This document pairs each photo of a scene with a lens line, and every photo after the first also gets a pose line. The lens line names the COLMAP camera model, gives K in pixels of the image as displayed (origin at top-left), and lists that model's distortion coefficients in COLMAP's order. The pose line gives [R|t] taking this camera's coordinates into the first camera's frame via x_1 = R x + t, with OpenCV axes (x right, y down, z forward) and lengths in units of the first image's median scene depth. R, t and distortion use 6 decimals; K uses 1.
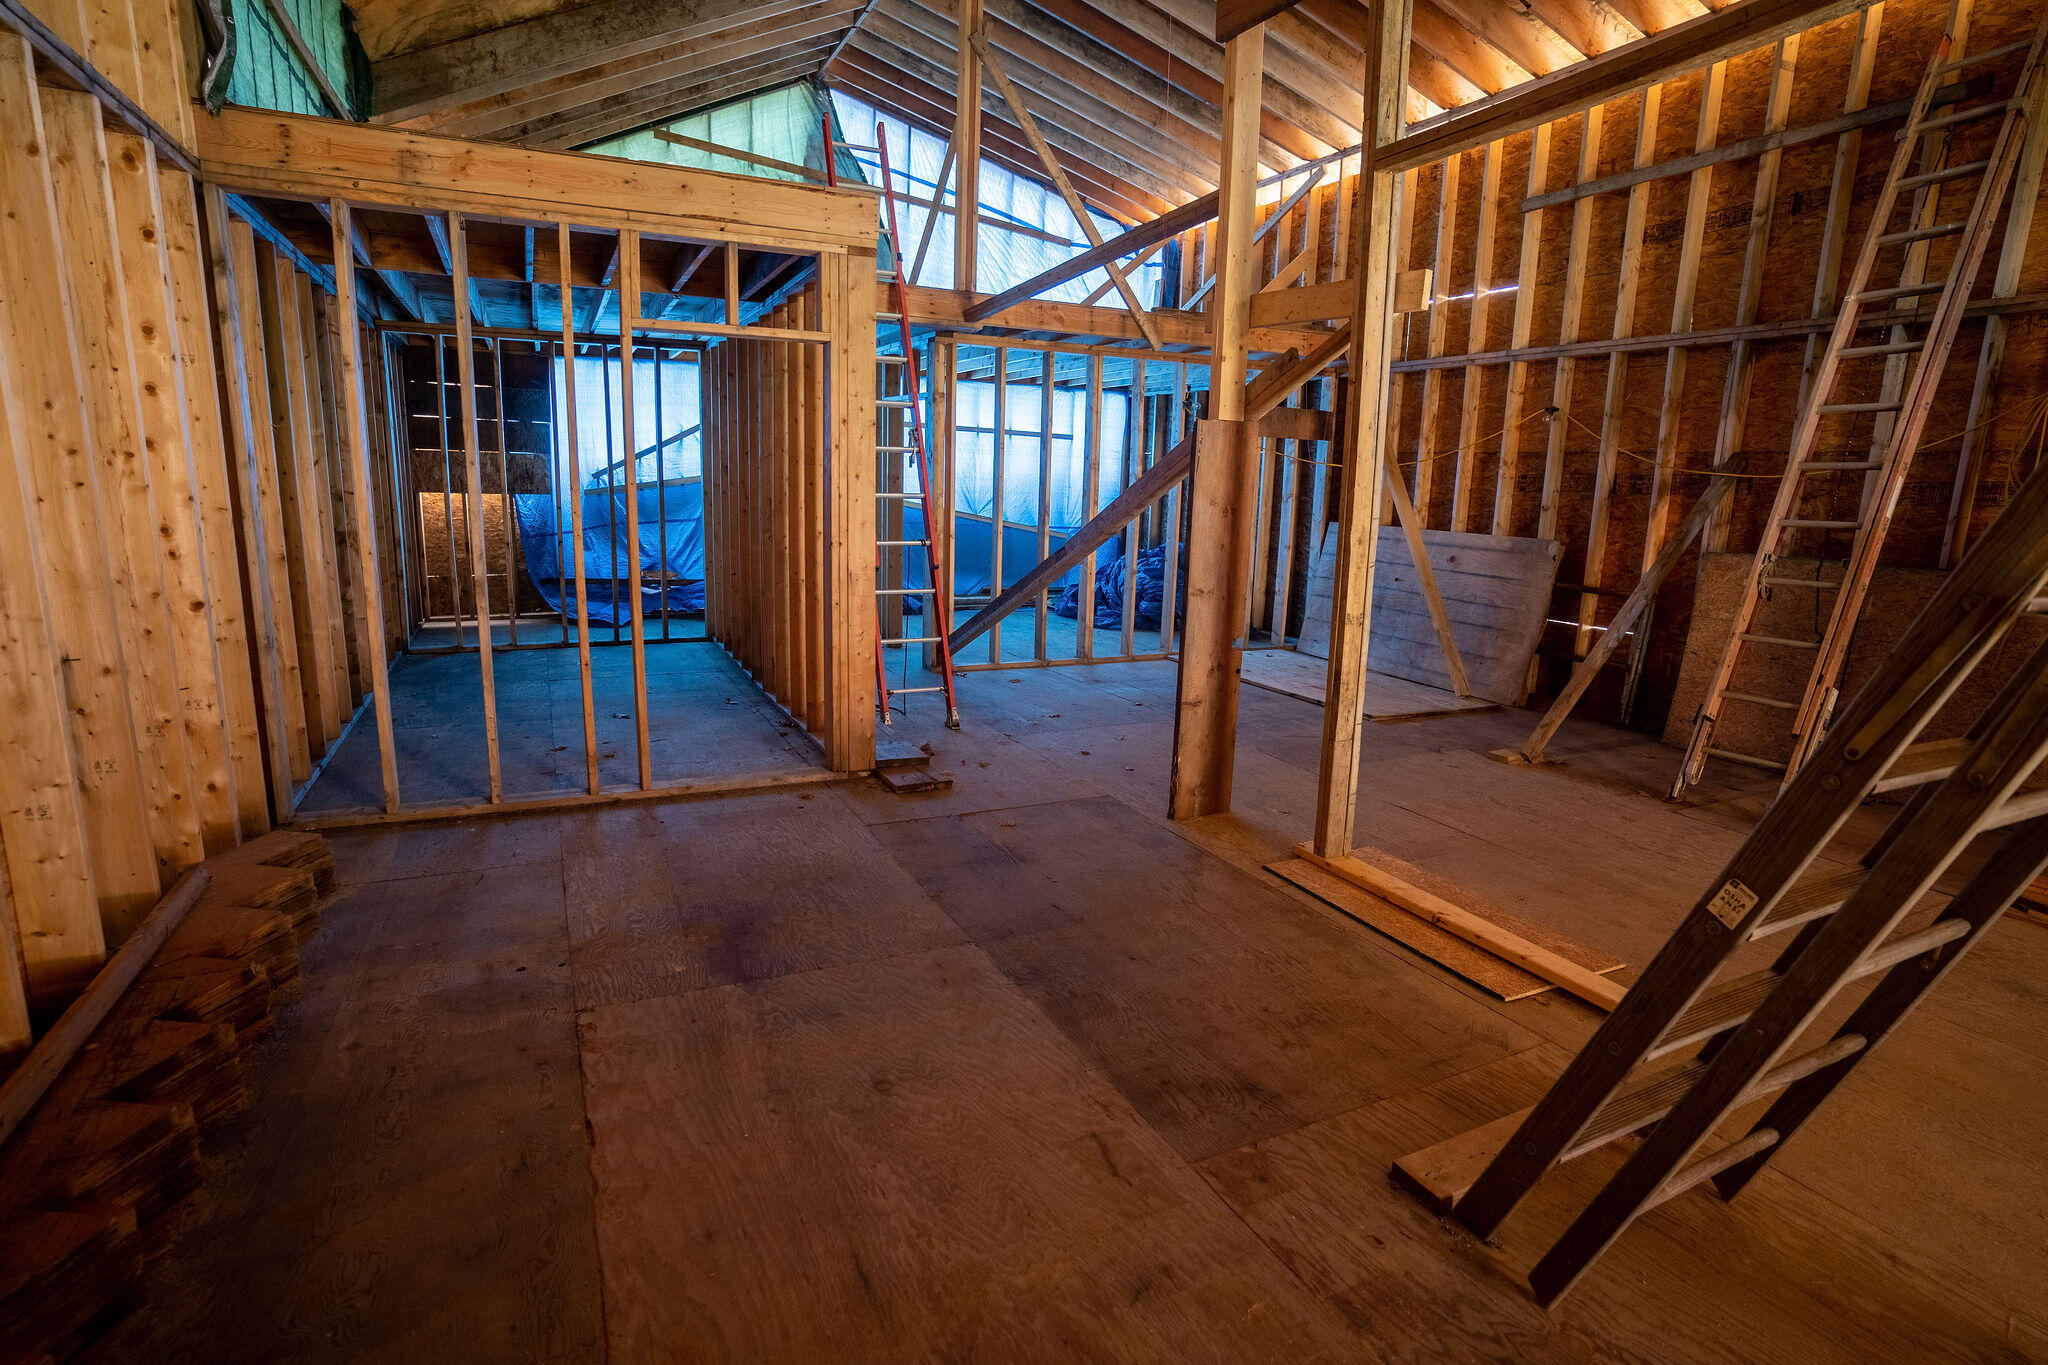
lens RADIAL K [[1006.3, 0, 1024.0], [0, 1006.3, 682.5], [0, 0, 1]] dist [-0.083379, 0.033989]
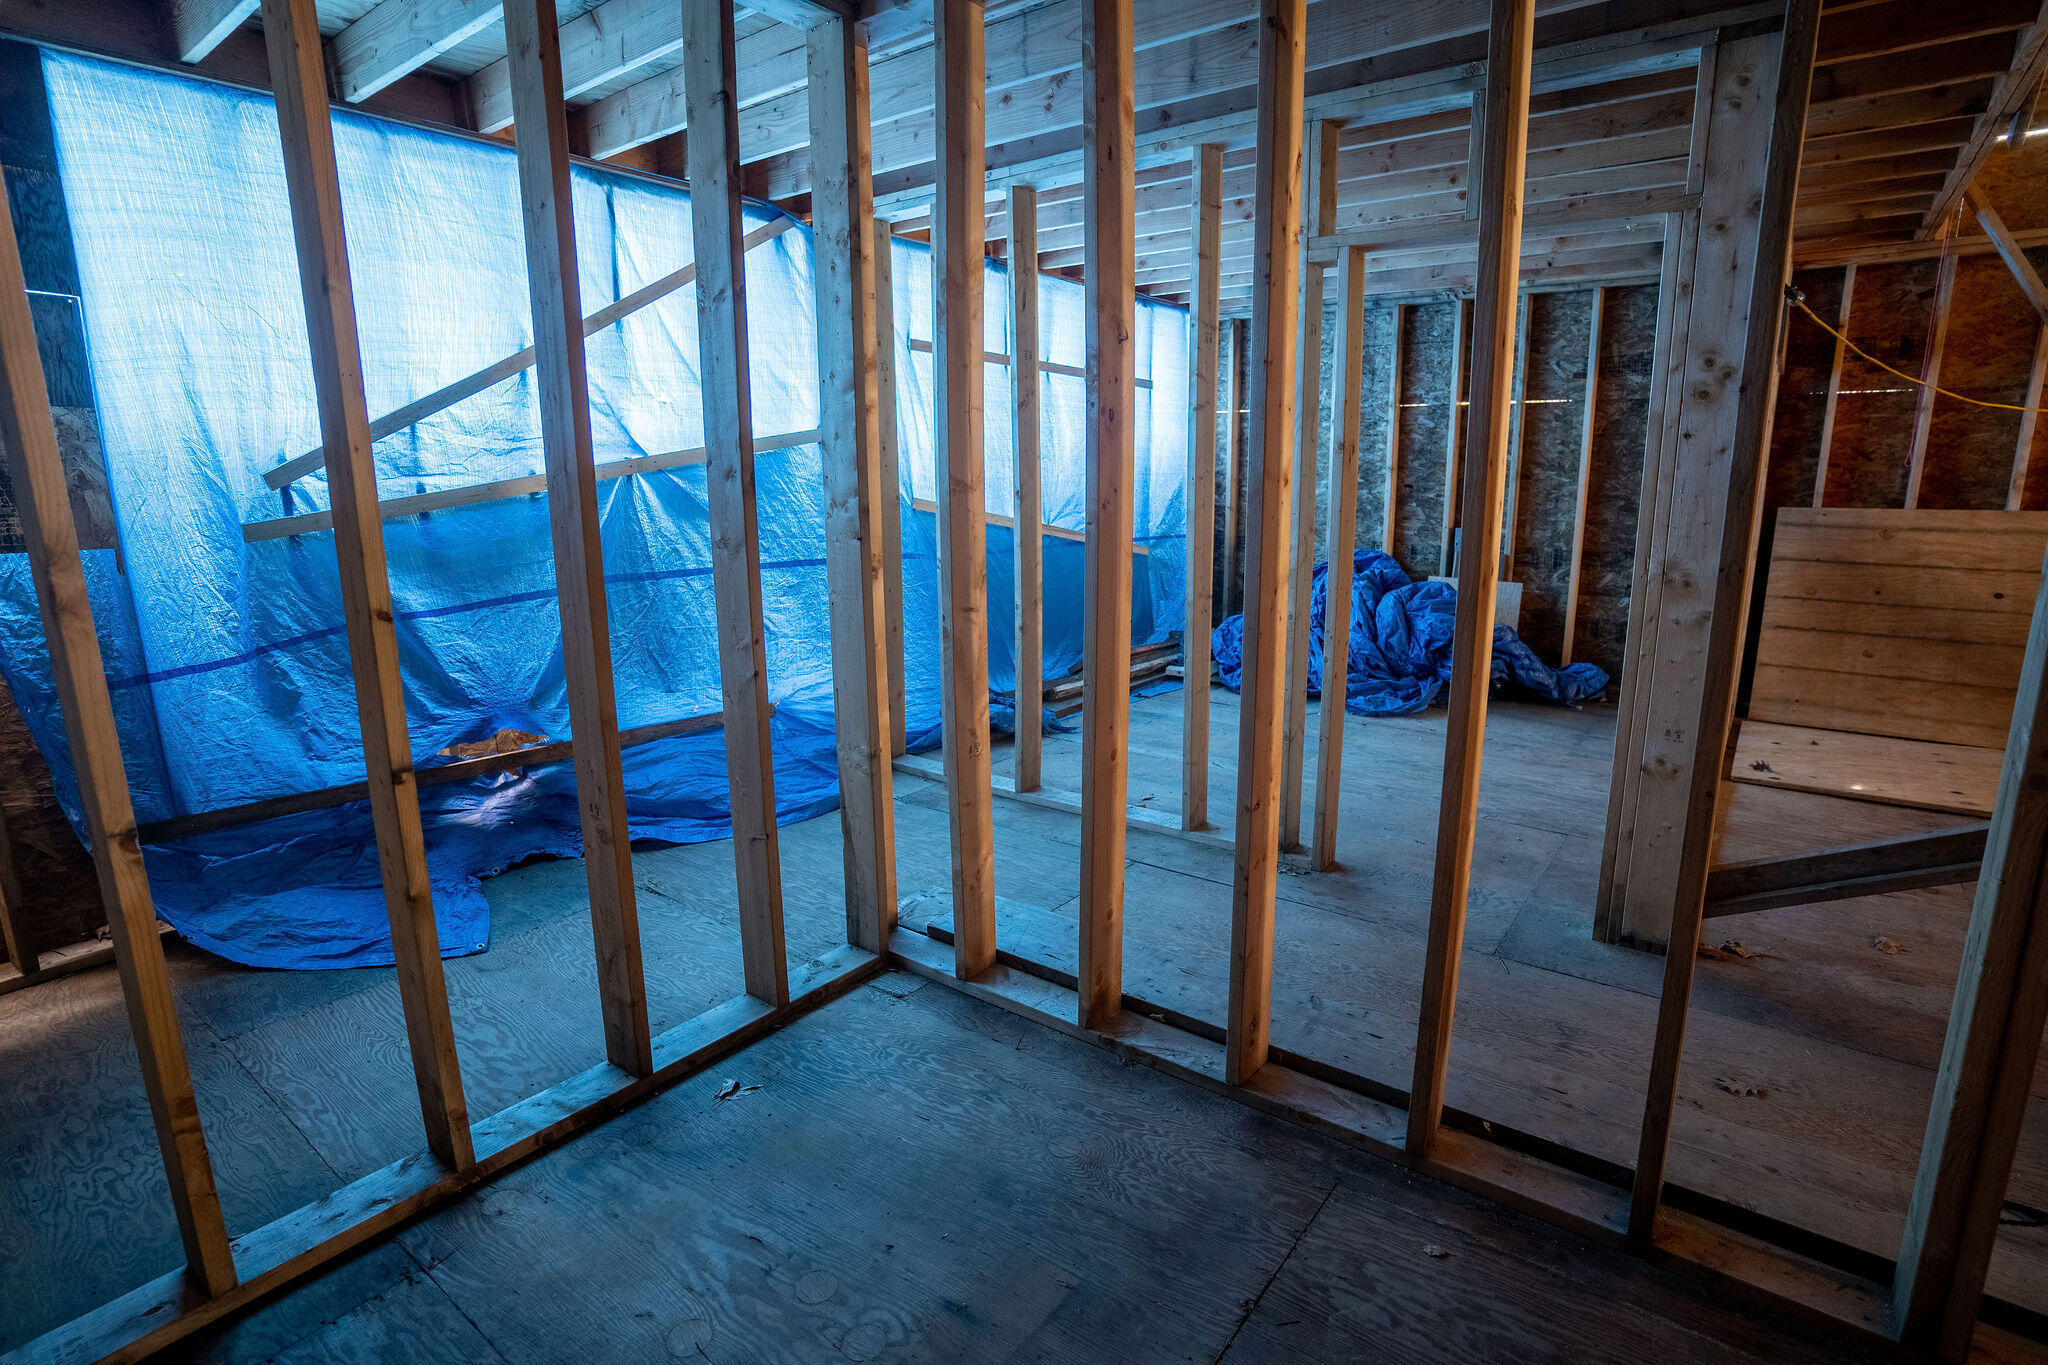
lens RADIAL K [[1006.3, 0, 1024.0], [0, 1006.3, 682.5], [0, 0, 1]] dist [-0.083379, 0.033989]
pose [[0.892527, -0.127301, 0.432655, -0.587690], [0.120350, 0.991776, 0.043543, -0.209585], [-0.434640, 0.013206, 0.900507, 1.002870]]
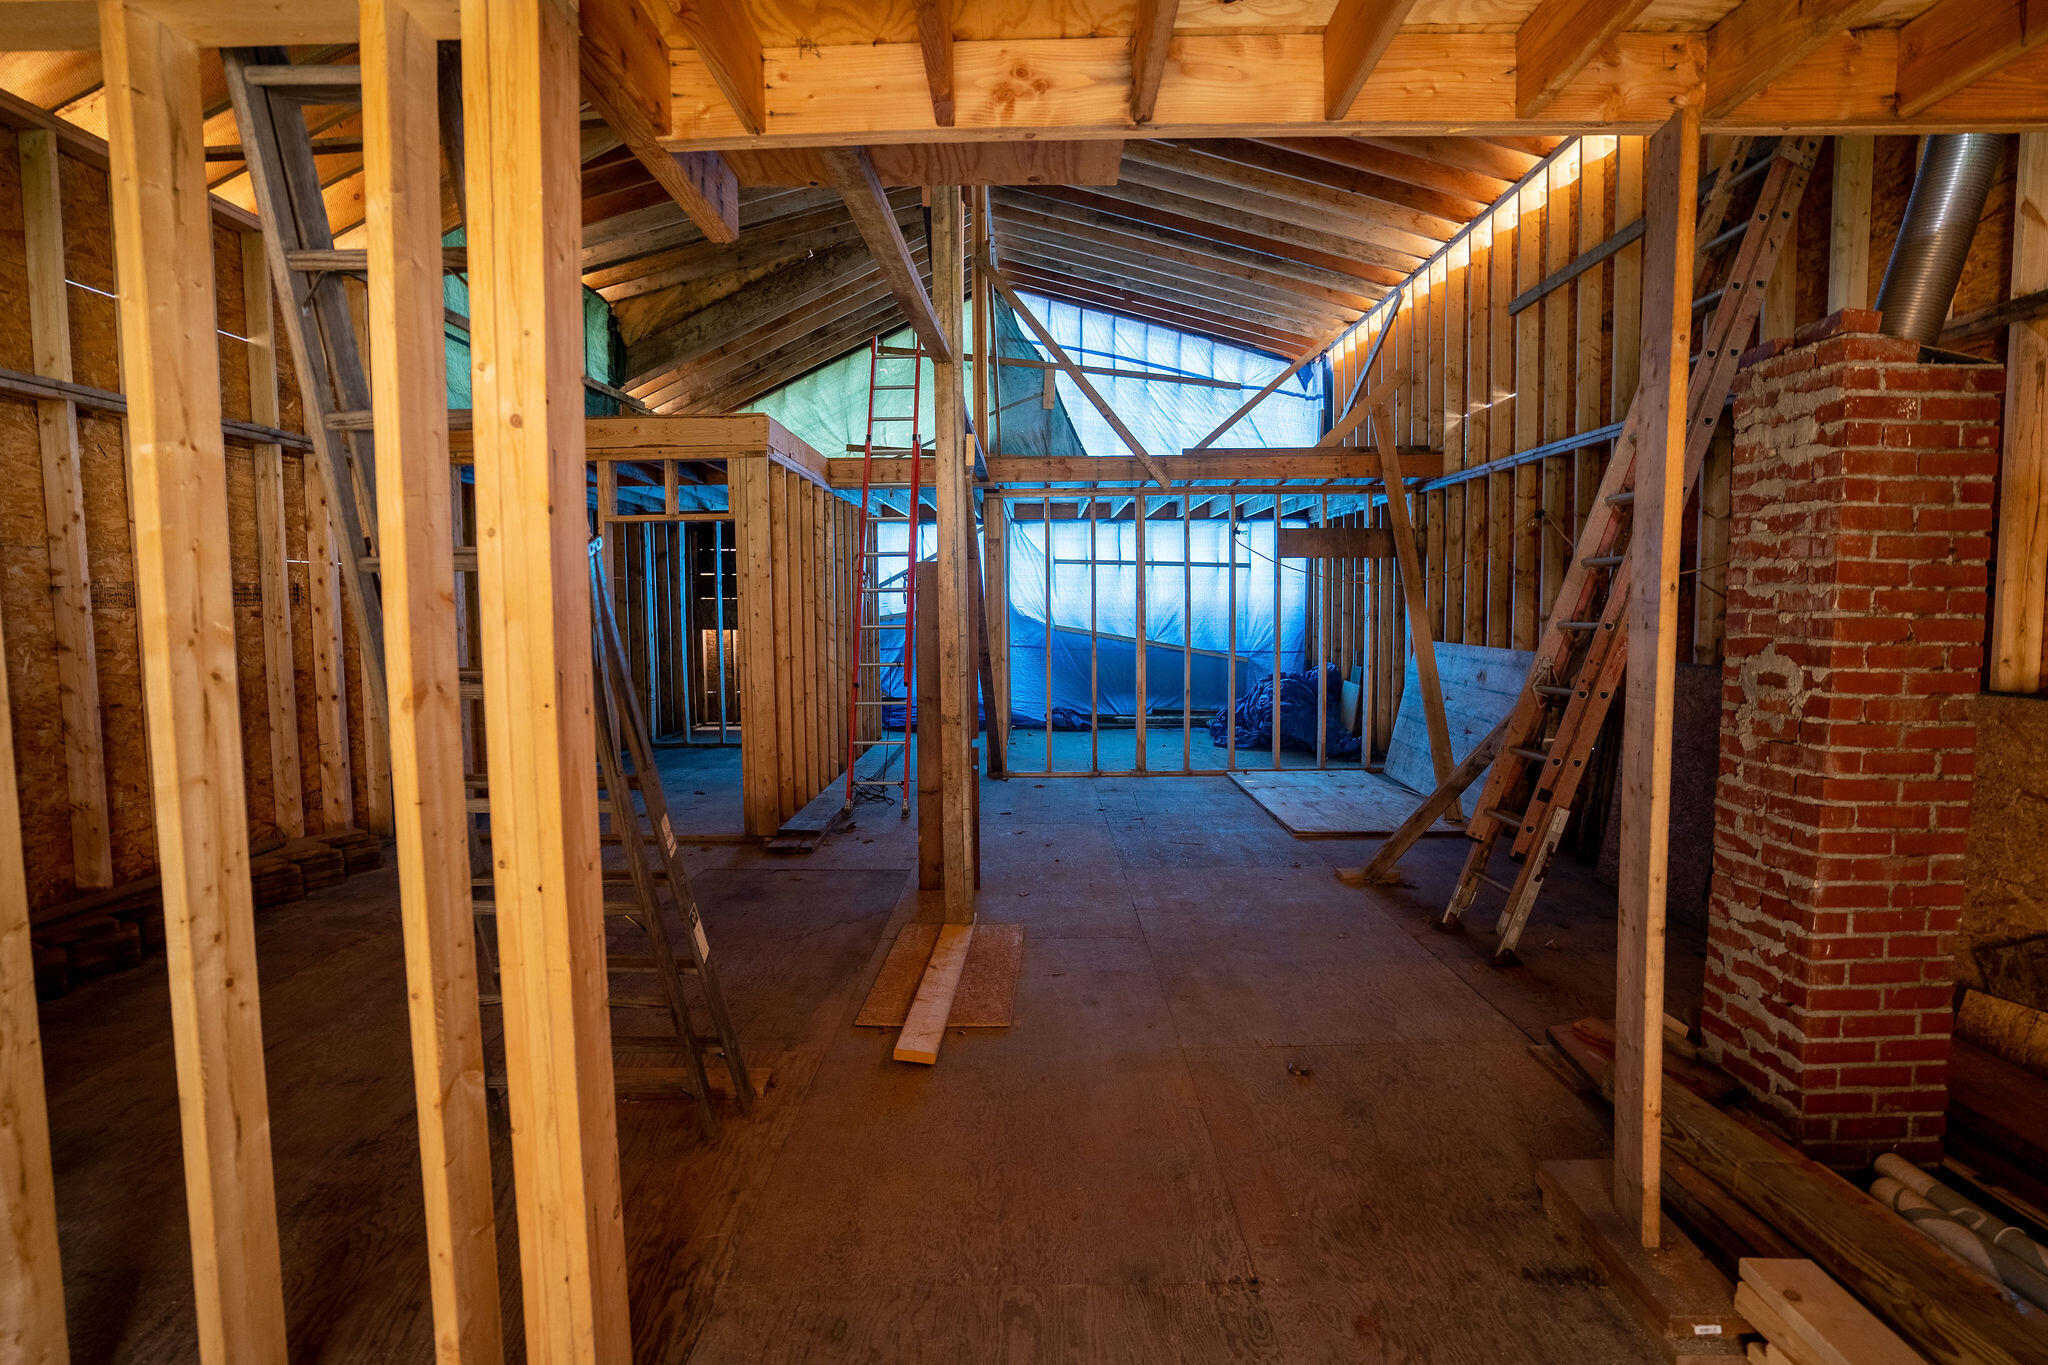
lens RADIAL K [[1006.3, 0, 1024.0], [0, 1006.3, 682.5], [0, 0, 1]] dist [-0.083379, 0.033989]
pose [[0.892805, -0.001502, -0.450441, 0.611777], [-0.056105, 0.991836, -0.114513, 0.017066], [0.446935, 0.127510, 0.885432, -0.024892]]
